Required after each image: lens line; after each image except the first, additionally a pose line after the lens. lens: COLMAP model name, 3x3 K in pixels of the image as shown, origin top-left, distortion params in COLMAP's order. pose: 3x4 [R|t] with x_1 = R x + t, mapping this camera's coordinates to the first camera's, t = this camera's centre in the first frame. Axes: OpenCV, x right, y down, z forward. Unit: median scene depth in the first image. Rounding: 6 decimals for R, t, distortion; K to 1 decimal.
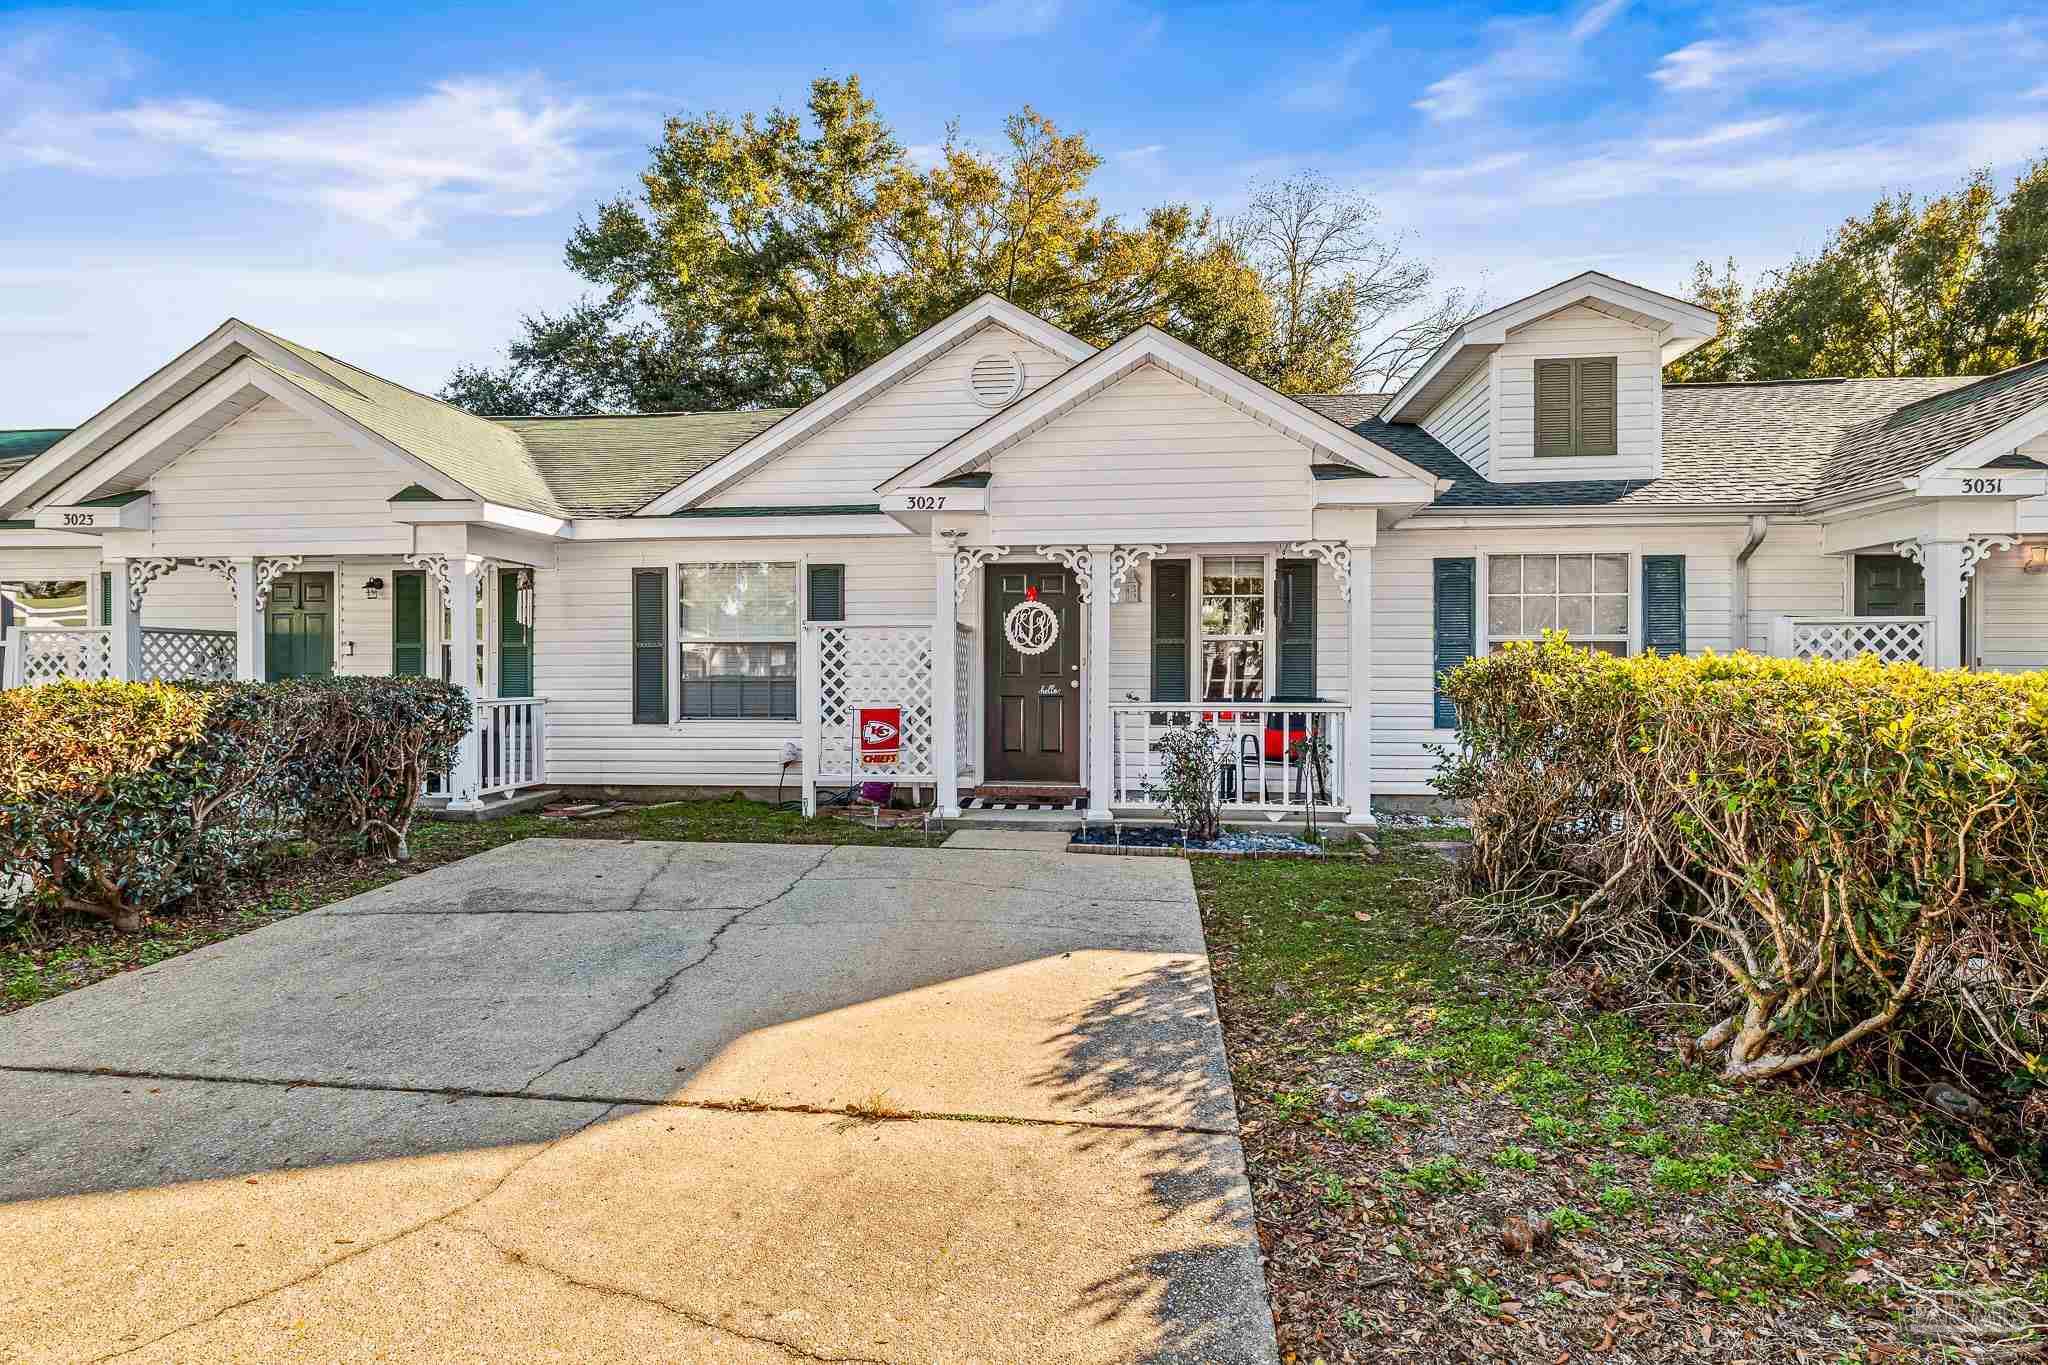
lens RADIAL K [[1072.4, 0, 1024.0], [0, 1072.4, 682.5], [0, 0, 1]] dist [0.000852, -0.000510]
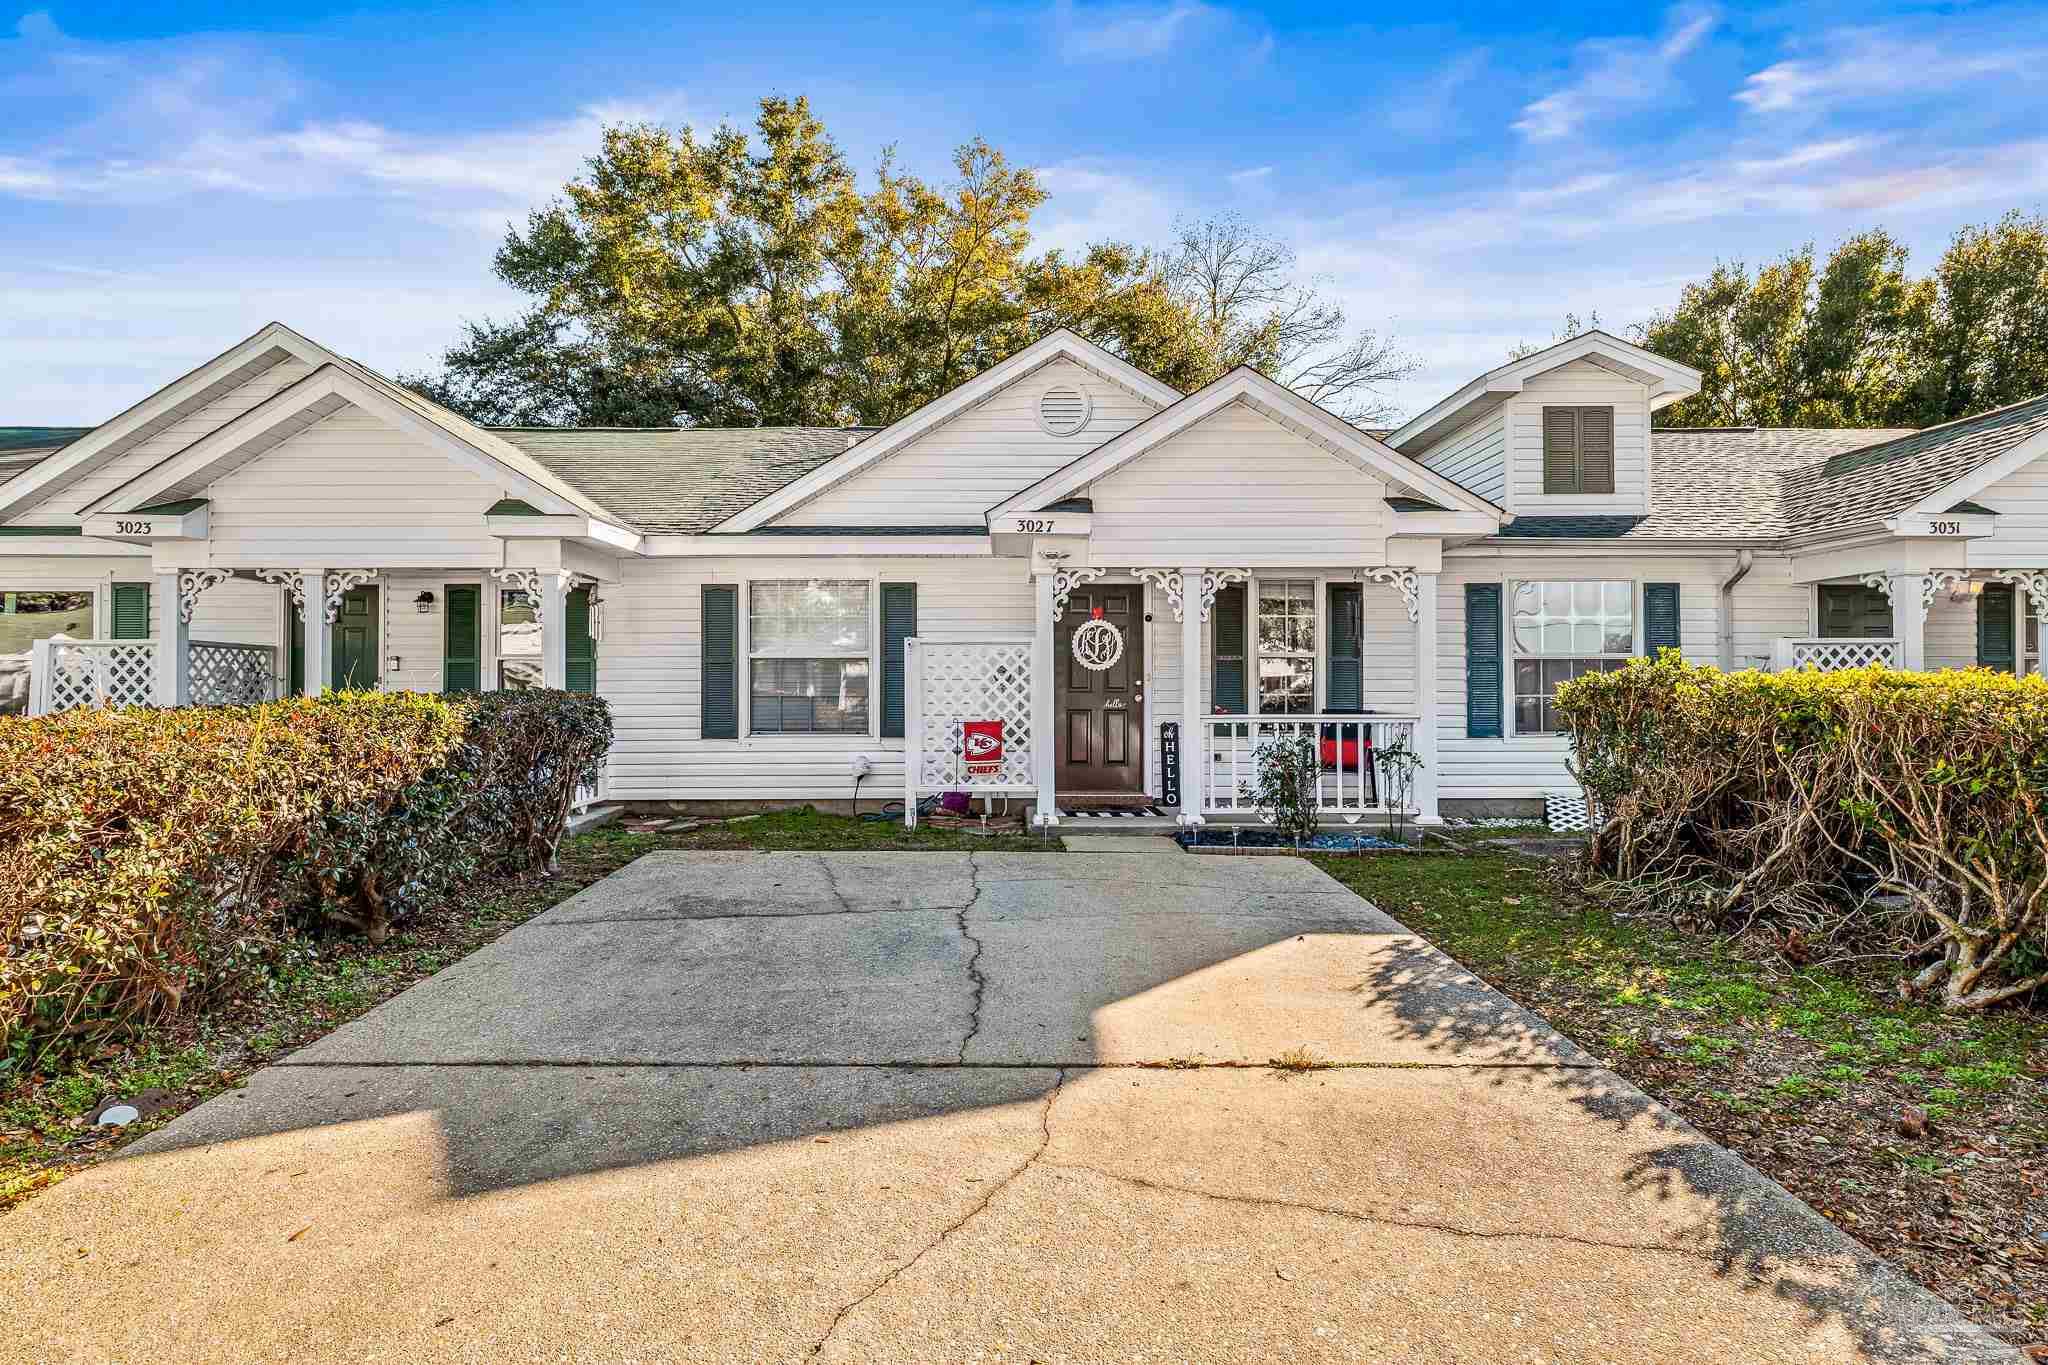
lens RADIAL K [[1072.4, 0, 1024.0], [0, 1072.4, 682.5], [0, 0, 1]] dist [0.000852, -0.000510]
pose [[0.993012, 0.000146, 0.118010, -0.212357], [0.001993, 0.999836, -0.018008, 0.005085], [-0.117994, 0.018117, 0.992849, -0.041186]]
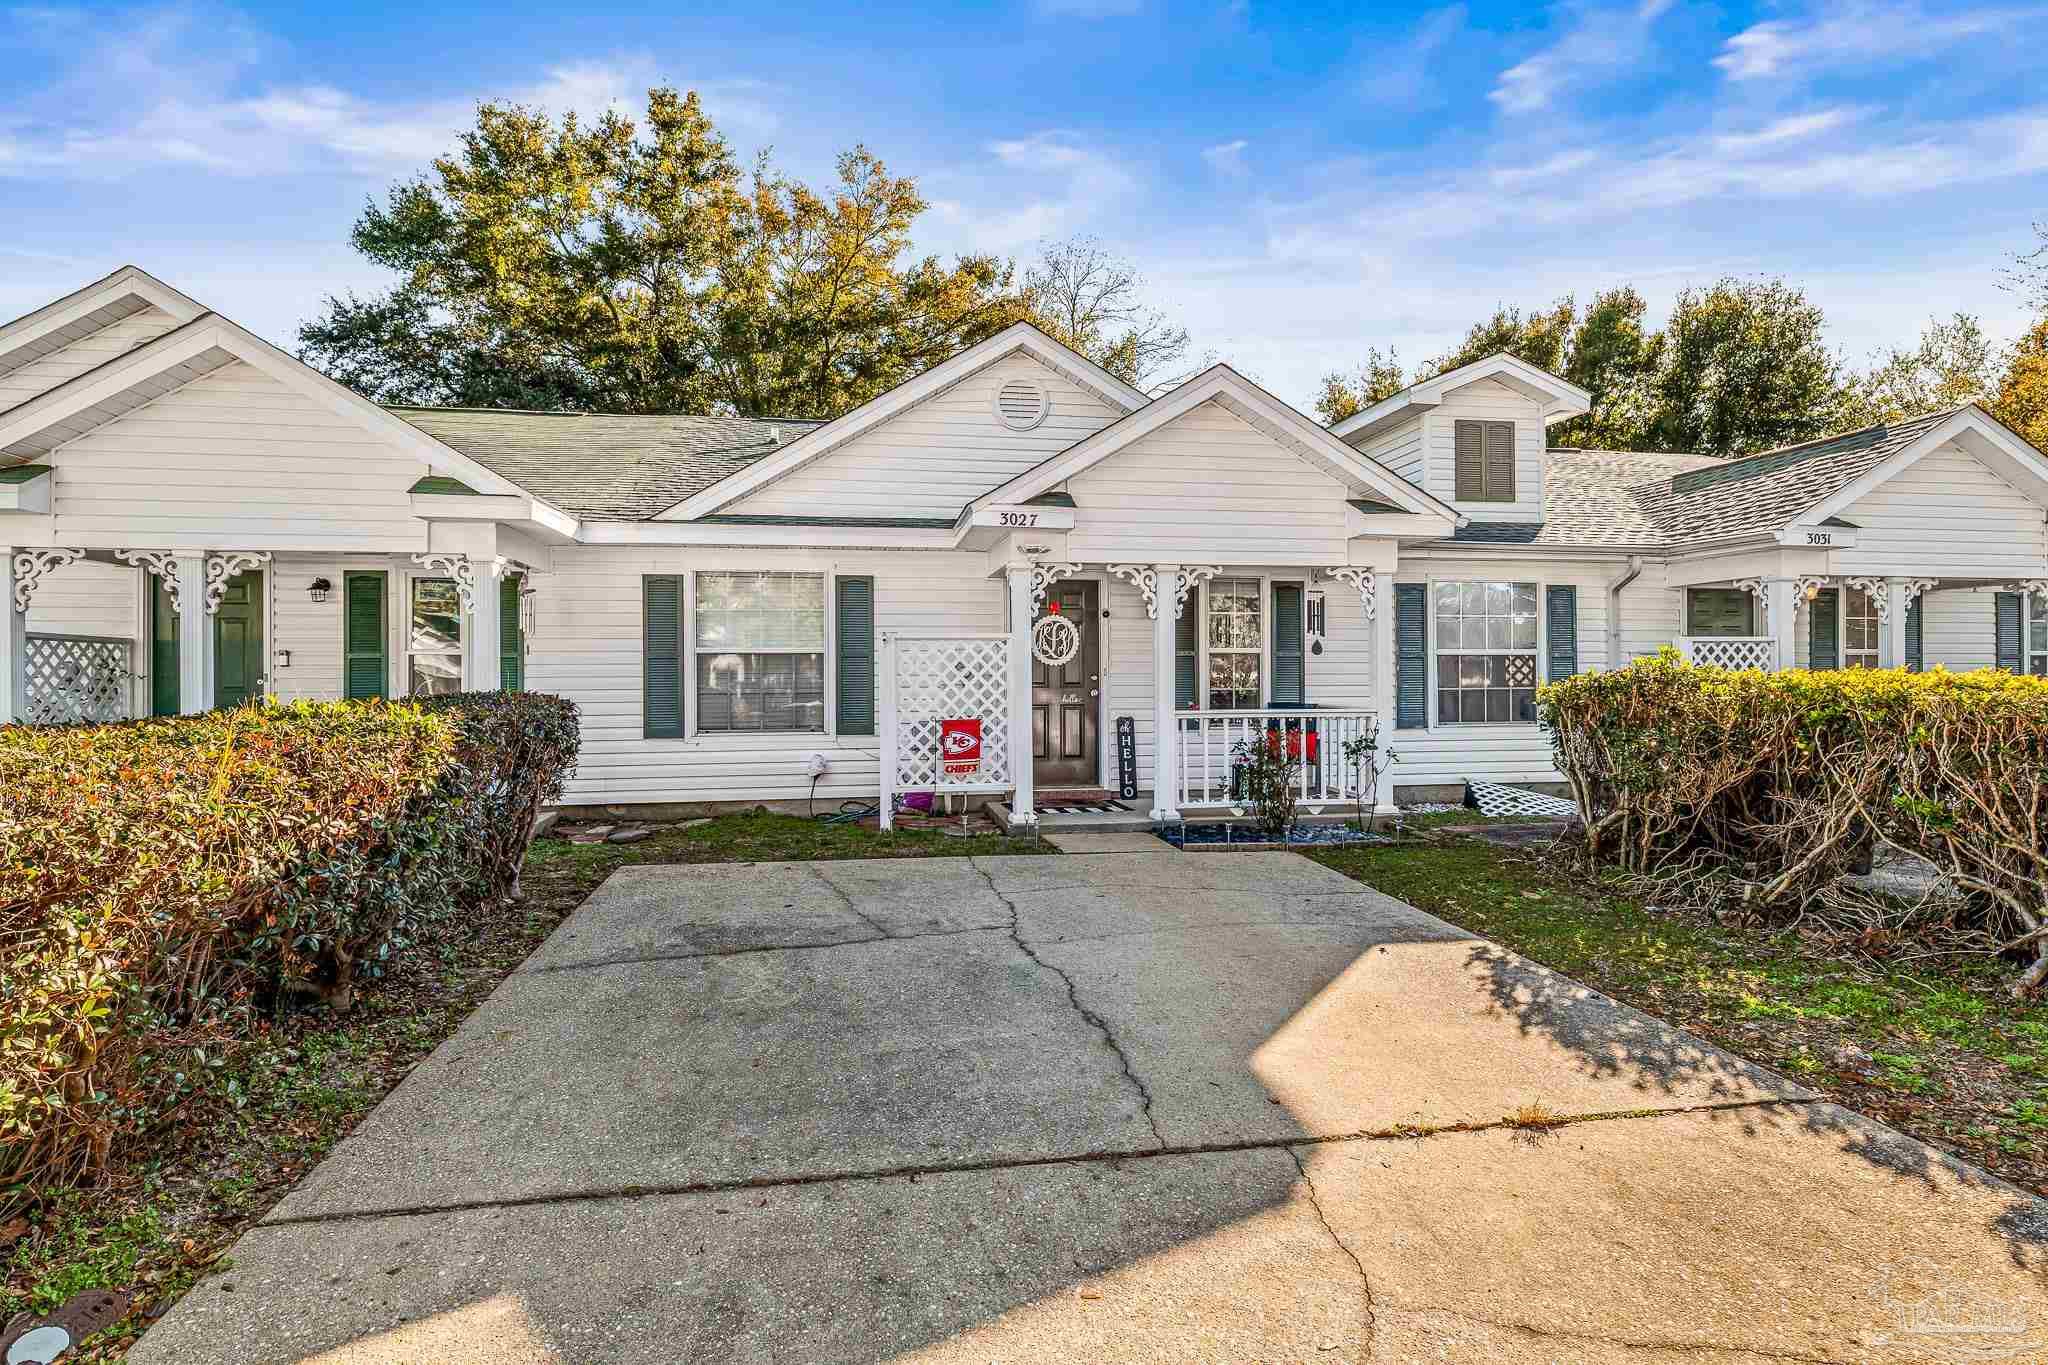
lens RADIAL K [[980.9, 0, 1019.0], [0, 980.9, 680.3], [0, 0, 1]] dist [0.001248, -0.000270]
pose [[0.962907, -0.004279, 0.269799, -0.323768], [0.006339, 0.999957, -0.006765, -0.005941], [-0.269758, 0.008225, 0.962893, 0.086640]]
